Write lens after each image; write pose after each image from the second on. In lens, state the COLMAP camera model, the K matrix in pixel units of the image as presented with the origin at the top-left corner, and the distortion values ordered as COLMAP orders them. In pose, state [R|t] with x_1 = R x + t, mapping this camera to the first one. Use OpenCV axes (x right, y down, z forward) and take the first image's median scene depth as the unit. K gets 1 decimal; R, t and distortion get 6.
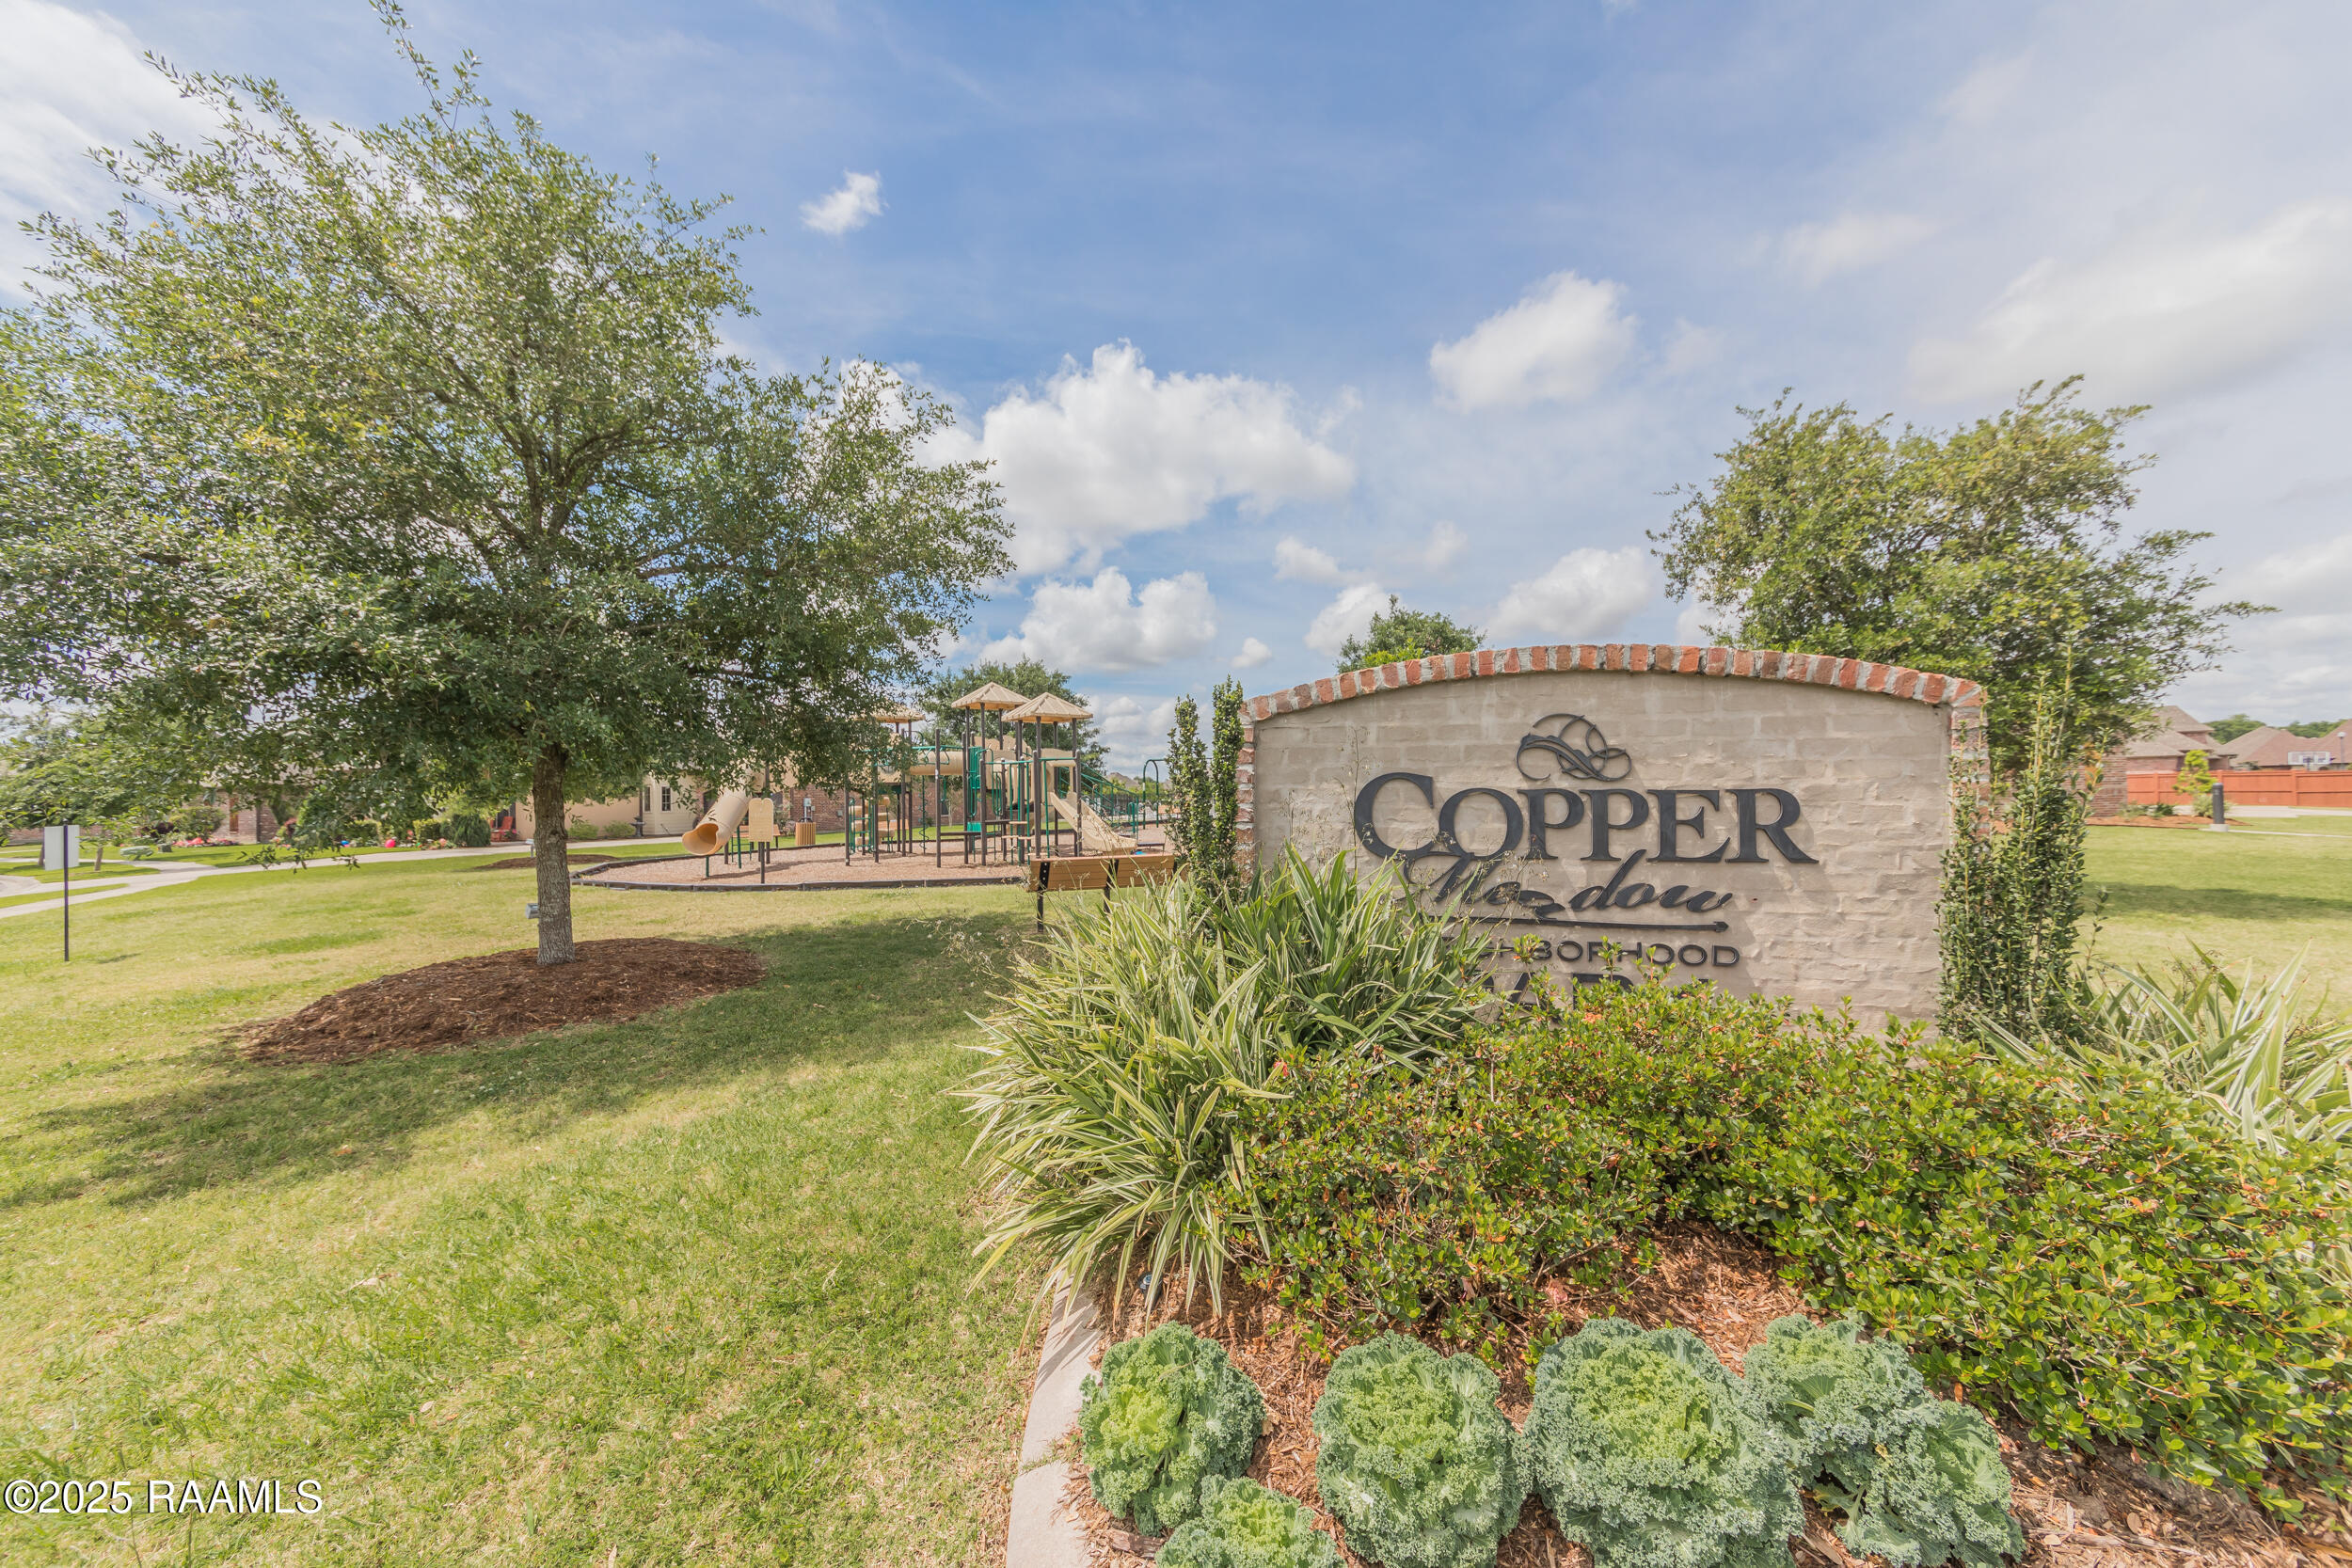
lens RADIAL K [[805.9, 0, 1181.3], [0, 805.9, 788.9], [0, 0, 1]] dist [-0.000856, -0.000022]
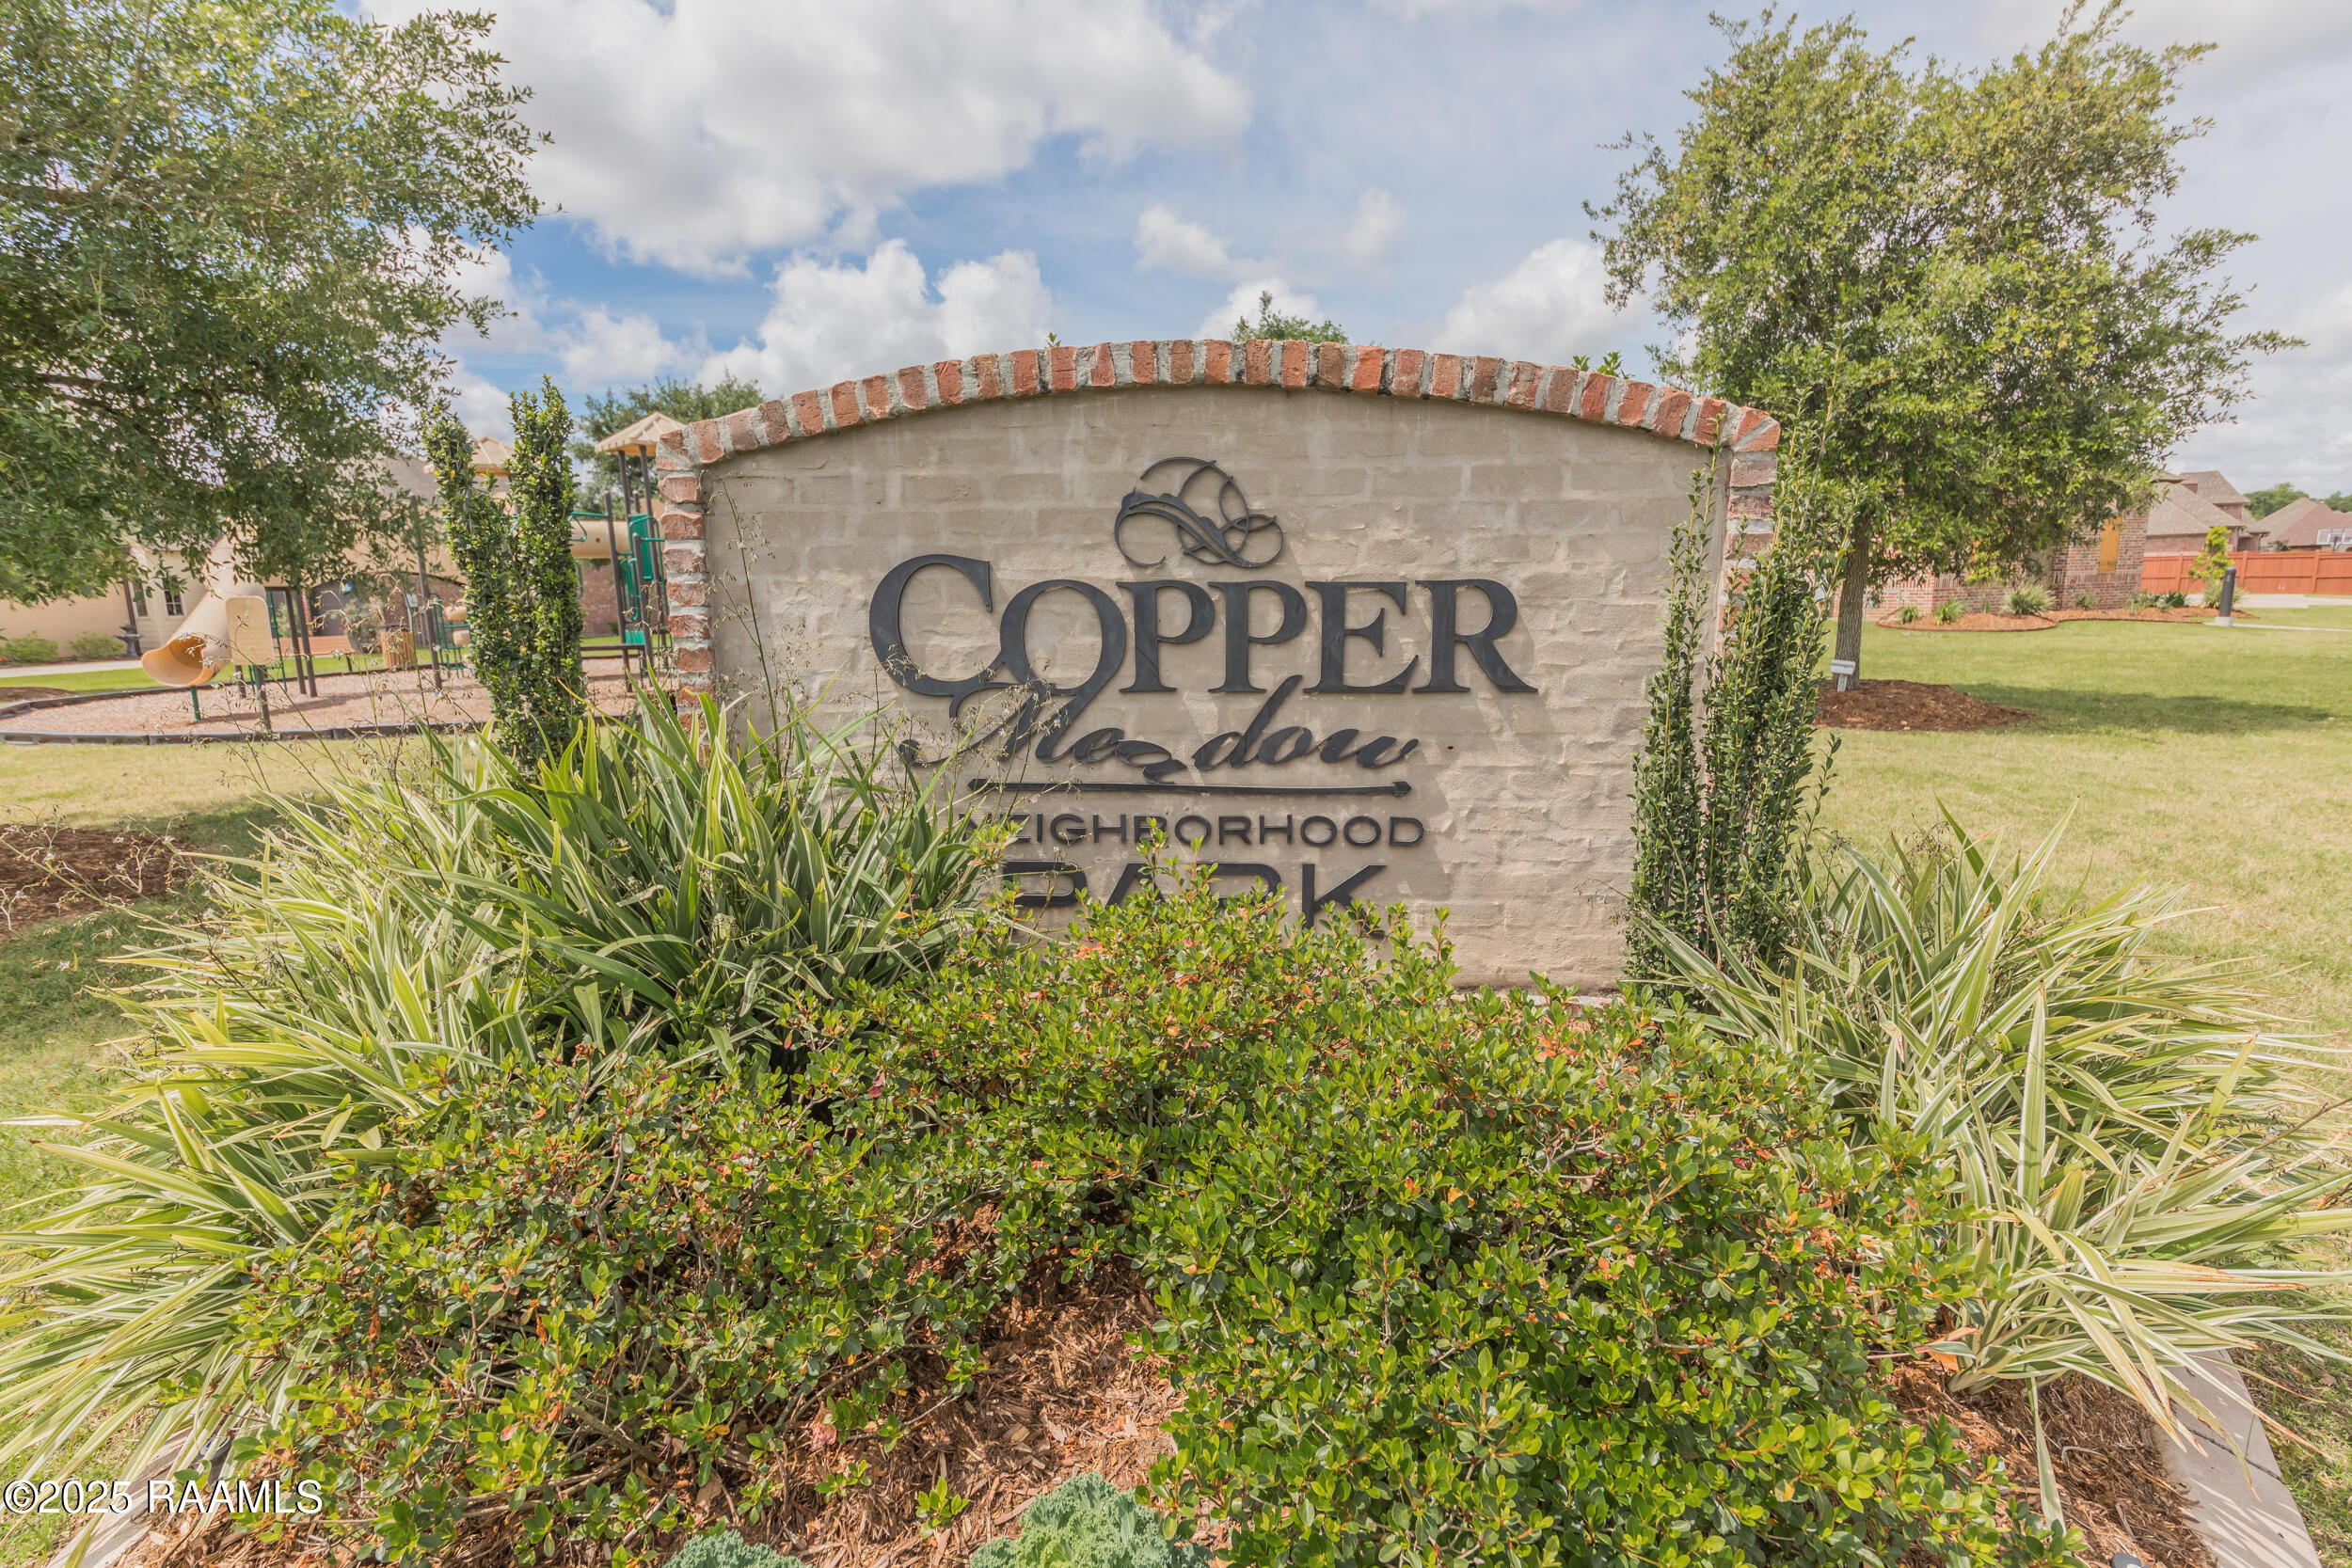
lens RADIAL K [[1099.3, 0, 1176.0], [0, 1099.3, 784.0], [0, 0, 1]] dist [0.000534, 0.000121]
pose [[0.989139, -0.030171, 0.143855, 0.331910], [0.003103, 0.982774, 0.184783, -0.002478], [-0.146952, -0.182330, 0.972194, 0.130441]]
